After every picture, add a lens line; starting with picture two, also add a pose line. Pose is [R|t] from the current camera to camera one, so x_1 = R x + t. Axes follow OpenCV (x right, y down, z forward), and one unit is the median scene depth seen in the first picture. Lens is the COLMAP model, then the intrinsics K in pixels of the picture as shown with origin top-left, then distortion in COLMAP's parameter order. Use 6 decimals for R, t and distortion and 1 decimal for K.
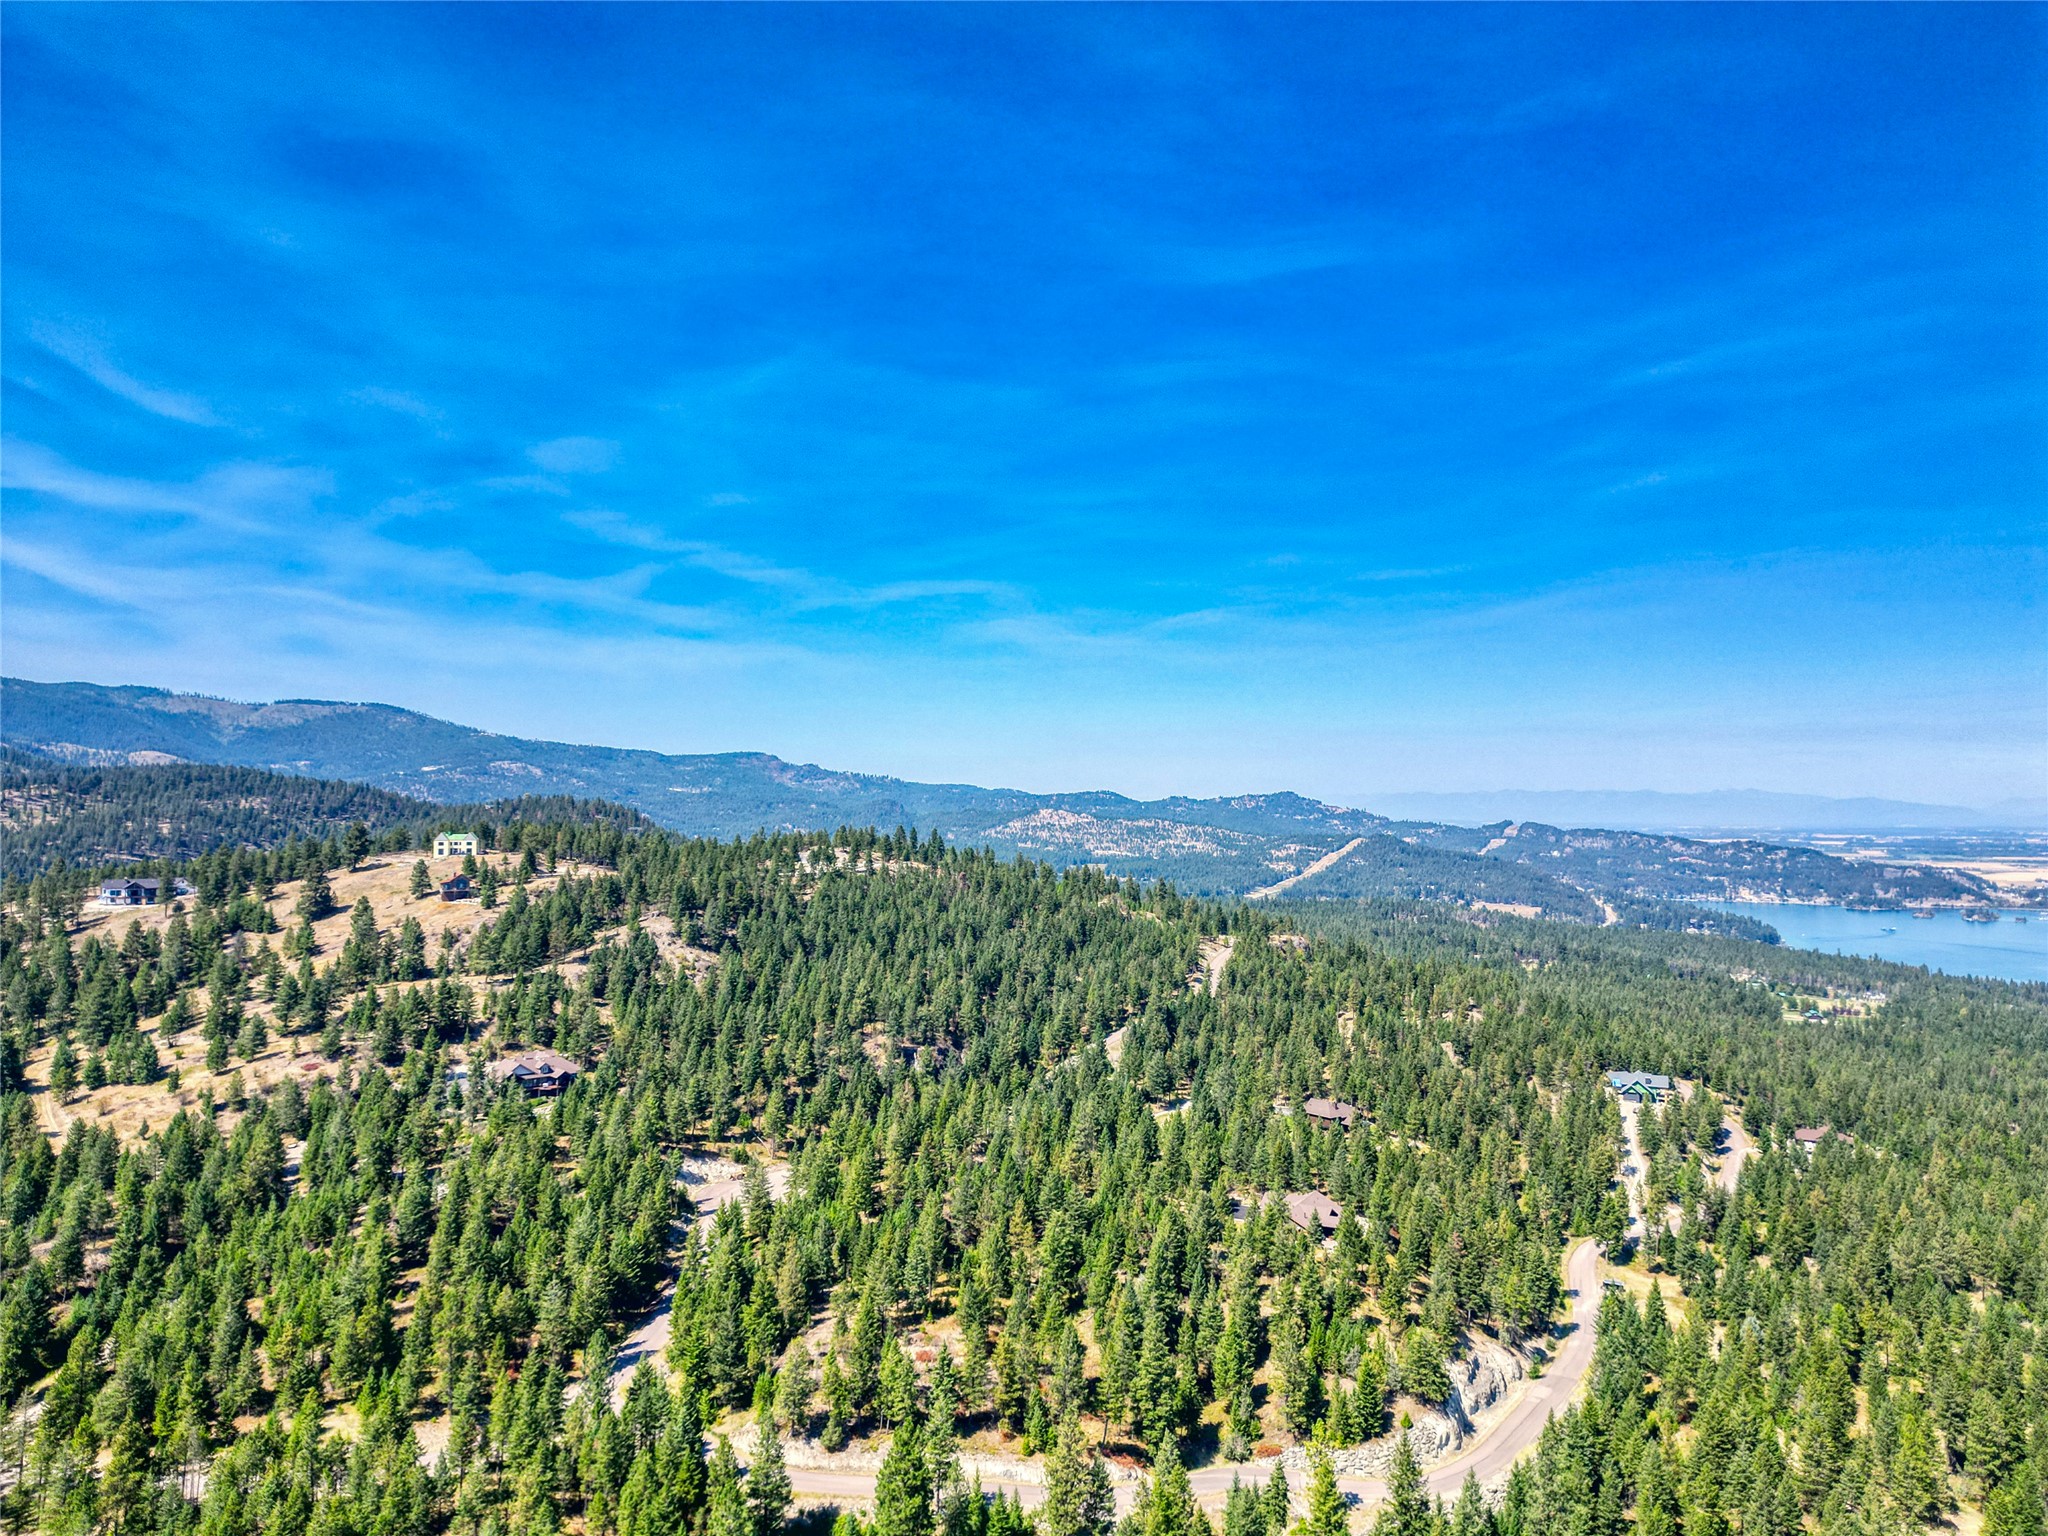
lens RADIAL K [[1420.0, 0, 1024.0], [0, 1420.0, 768.0], [0, 0, 1]] dist [0.005019, -0.071212]
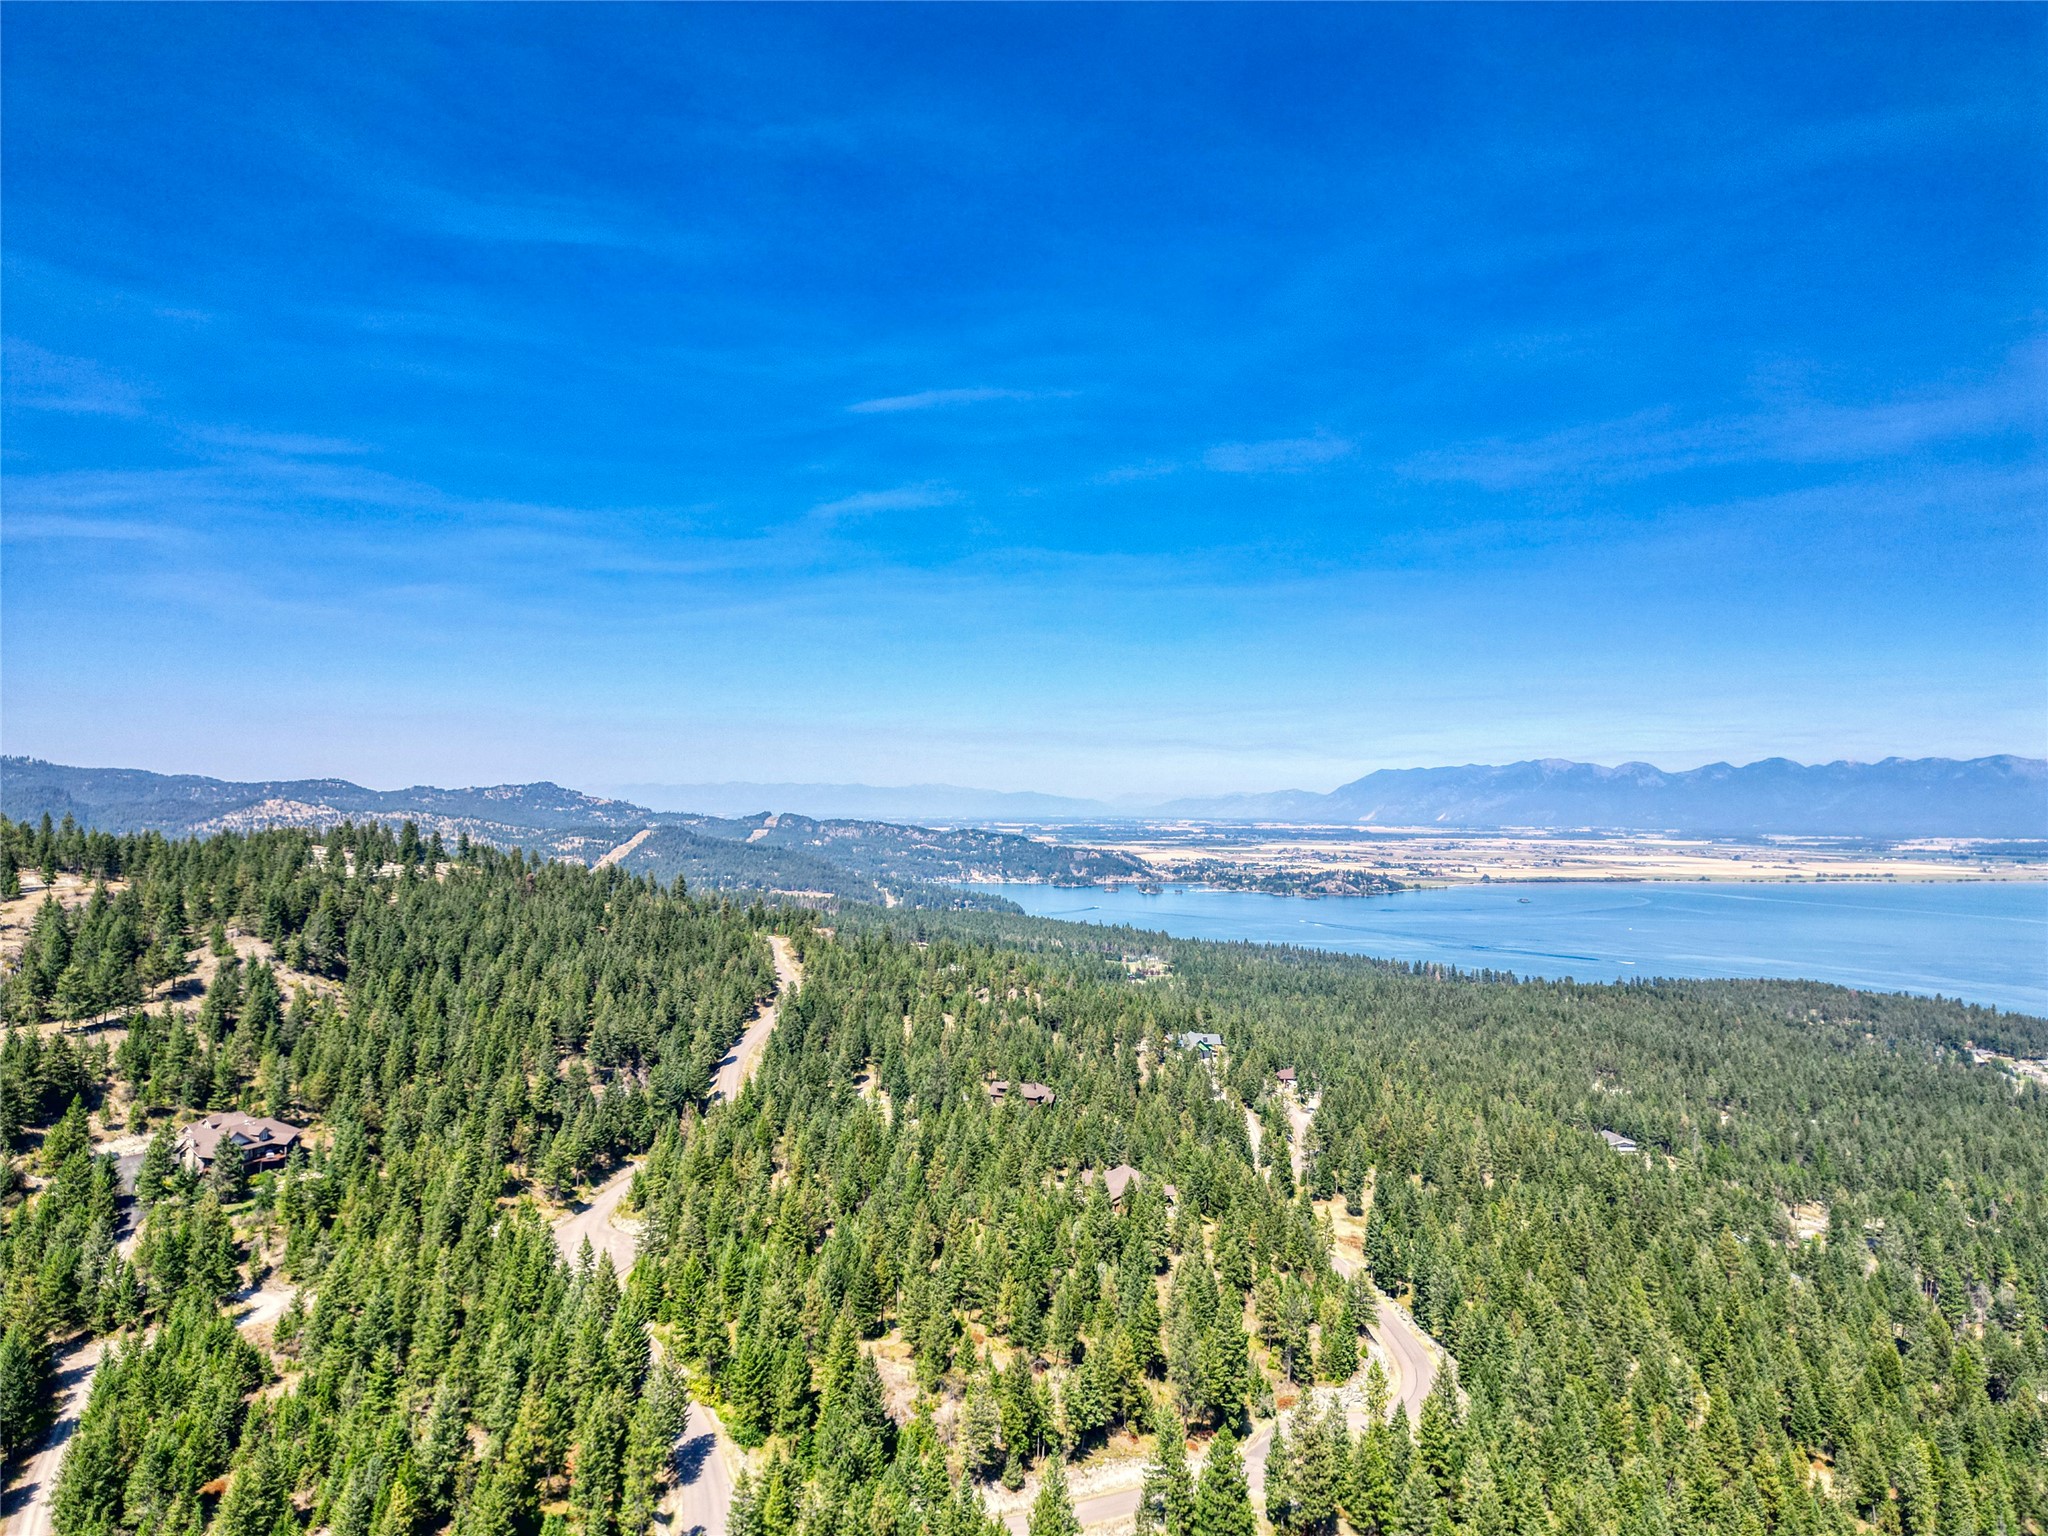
lens RADIAL K [[1420.0, 0, 1024.0], [0, 1420.0, 768.0], [0, 0, 1]] dist [0.005019, -0.071212]
pose [[0.823529, 0.015515, 0.567061, -0.101969], [-0.019207, 0.999815, 0.000540, 0.000484], [-0.566948, -0.011336, 0.823675, 0.029831]]
